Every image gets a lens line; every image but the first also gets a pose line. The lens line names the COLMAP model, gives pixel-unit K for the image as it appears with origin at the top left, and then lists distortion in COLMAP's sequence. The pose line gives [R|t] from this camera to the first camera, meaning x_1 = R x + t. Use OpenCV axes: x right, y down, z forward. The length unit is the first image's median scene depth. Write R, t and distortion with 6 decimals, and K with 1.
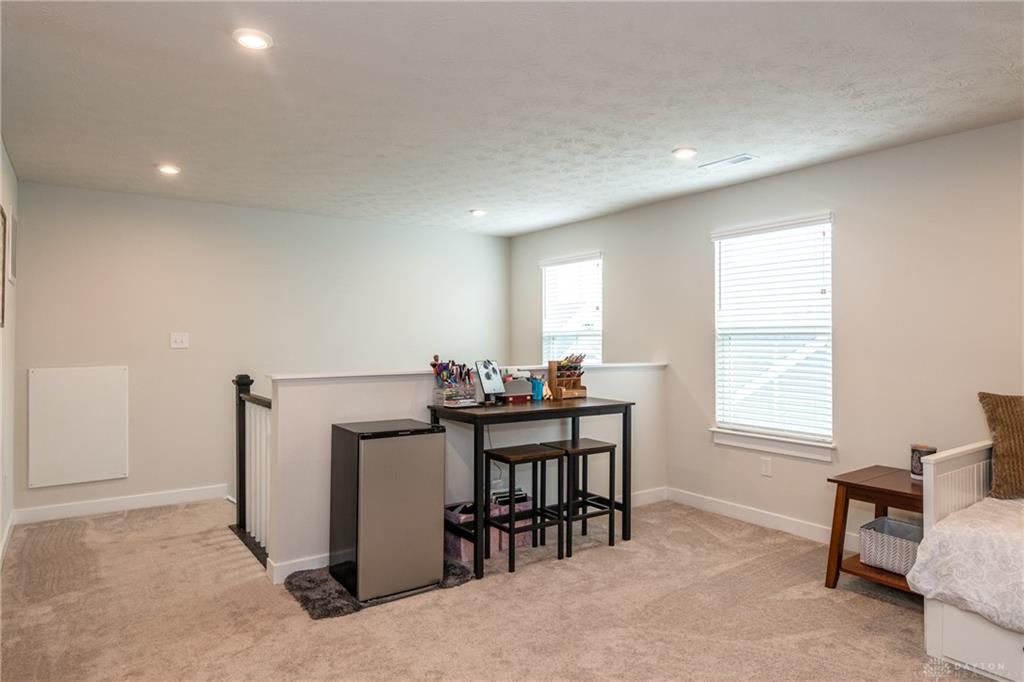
lens RADIAL K [[625.9, 0, 509.5], [0, 625.9, 338.7], [0, 0, 1]] dist [0.015911, -0.007497]
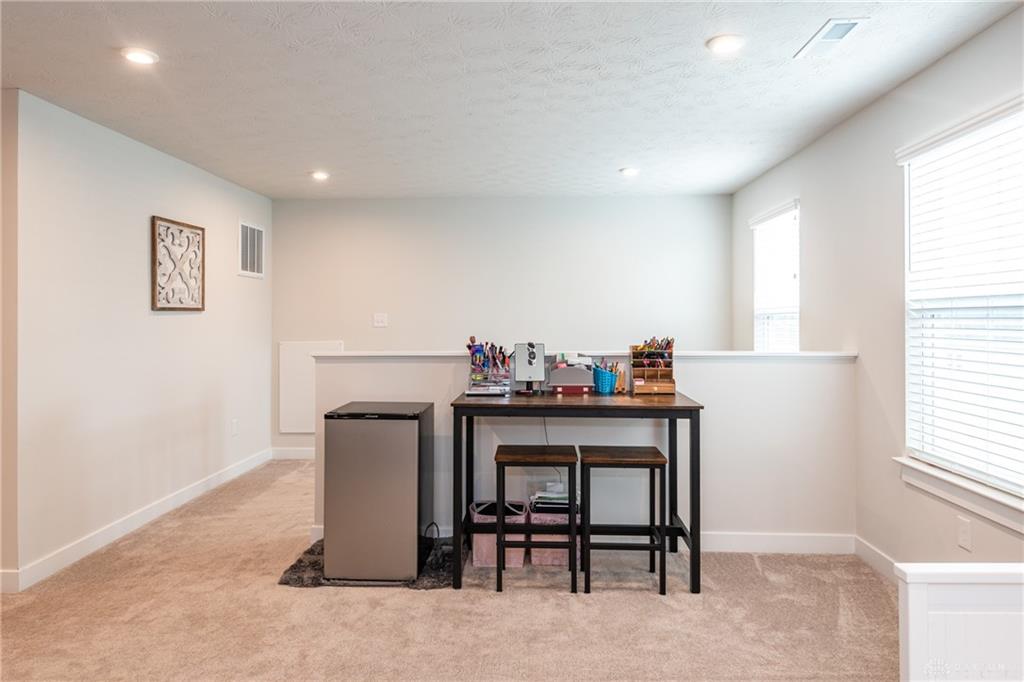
lens RADIAL K [[625.9, 0, 506.8], [0, 625.9, 322.5], [0, 0, 1]] dist [0.015911, -0.007497]
pose [[0.790561, 0.001393, -0.612381, 0.458831], [0.003192, 0.999974, 0.006395, 0.000401], [0.612375, -0.007011, 0.790537, 0.285524]]
